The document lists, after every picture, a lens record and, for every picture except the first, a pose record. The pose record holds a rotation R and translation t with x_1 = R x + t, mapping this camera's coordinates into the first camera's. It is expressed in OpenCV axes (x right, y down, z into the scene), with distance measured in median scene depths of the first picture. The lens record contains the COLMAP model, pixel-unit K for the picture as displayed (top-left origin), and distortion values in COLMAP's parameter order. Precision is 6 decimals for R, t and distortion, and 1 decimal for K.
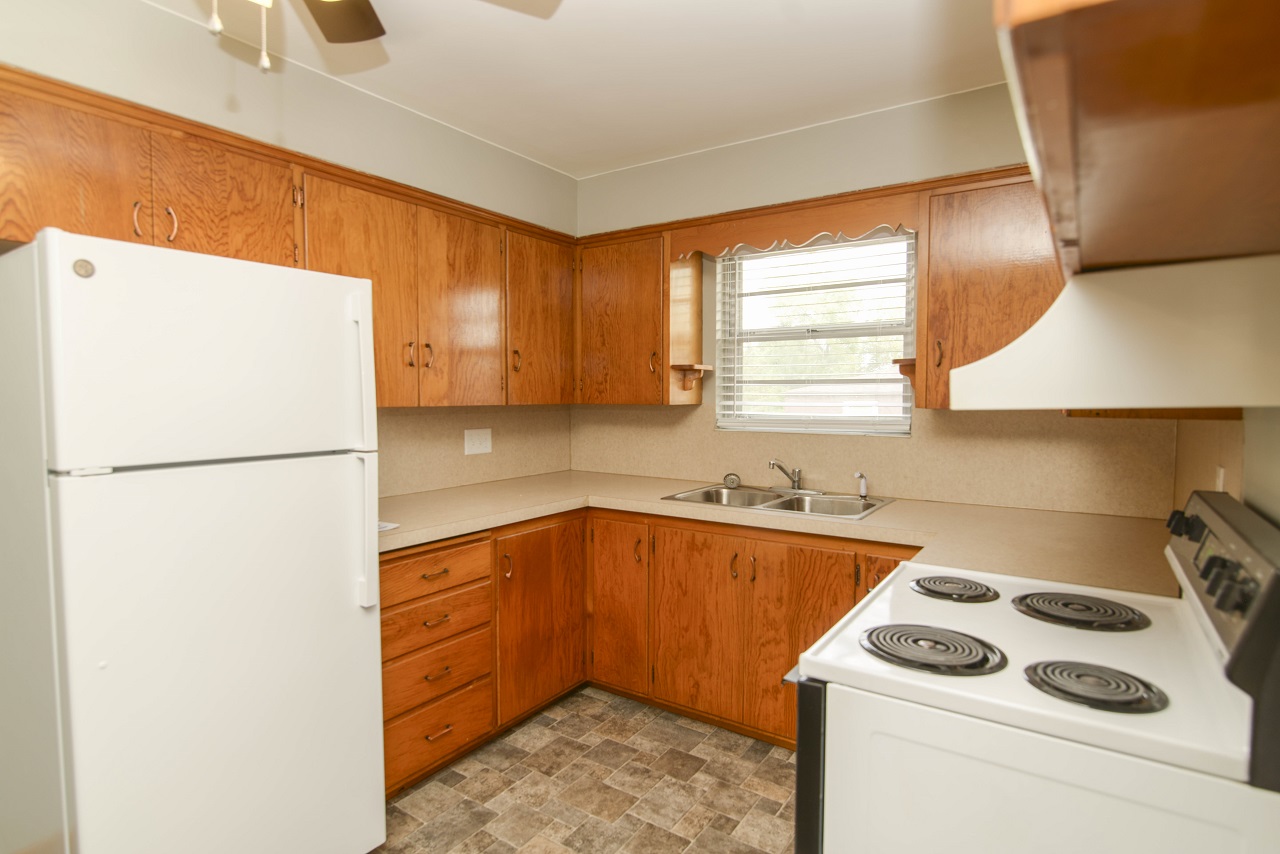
lens RADIAL K [[667.2, 0, 637.0], [0, 667.2, 426.0], [0, 0, 1]] dist [0.000270, 0.000113]
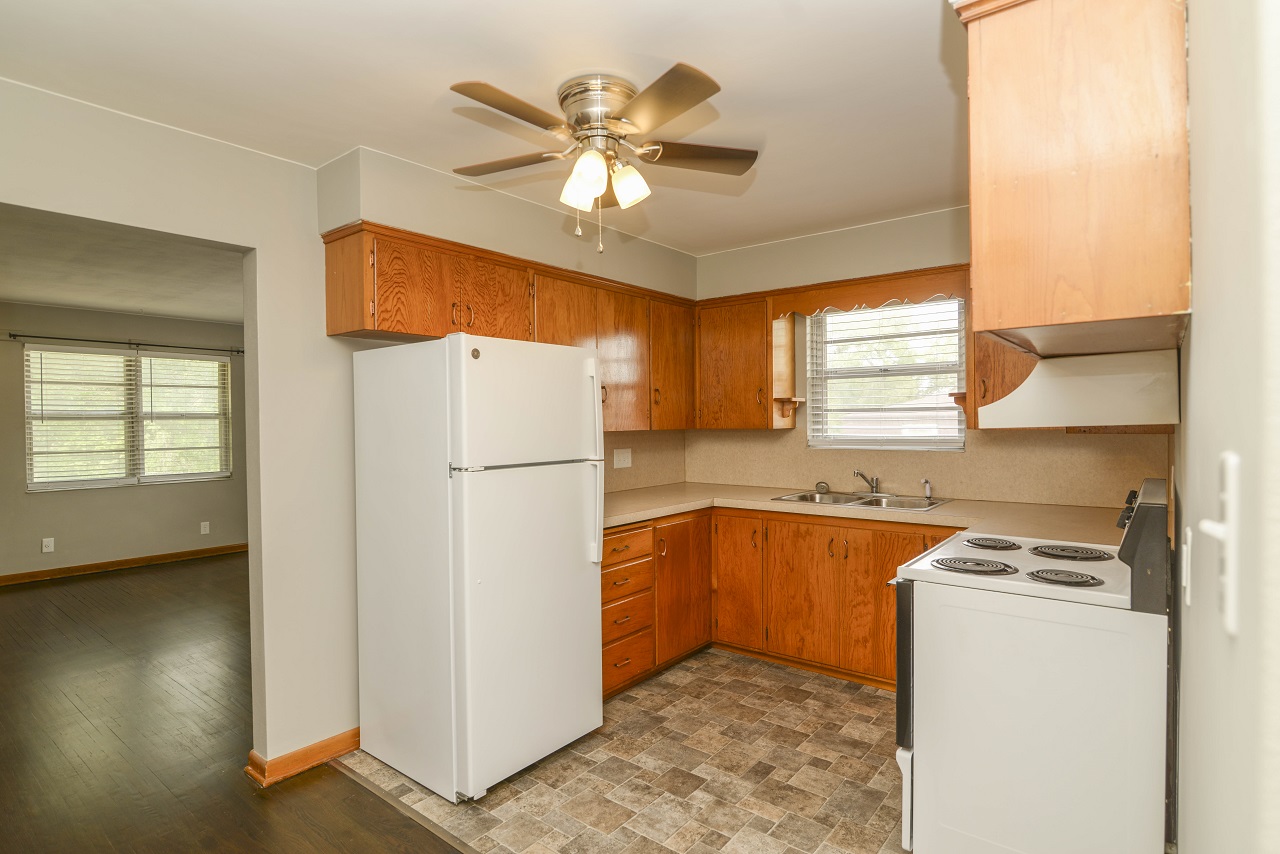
lens RADIAL K [[667.2, 0, 639.8], [0, 667.2, 428.8], [0, 0, 1]] dist [0.000270, 0.000113]
pose [[0.997347, -0.010100, -0.072088, -0.184077], [0.007568, 0.999348, -0.035316, 0.019657], [0.072397, 0.034677, 0.996773, -0.497432]]
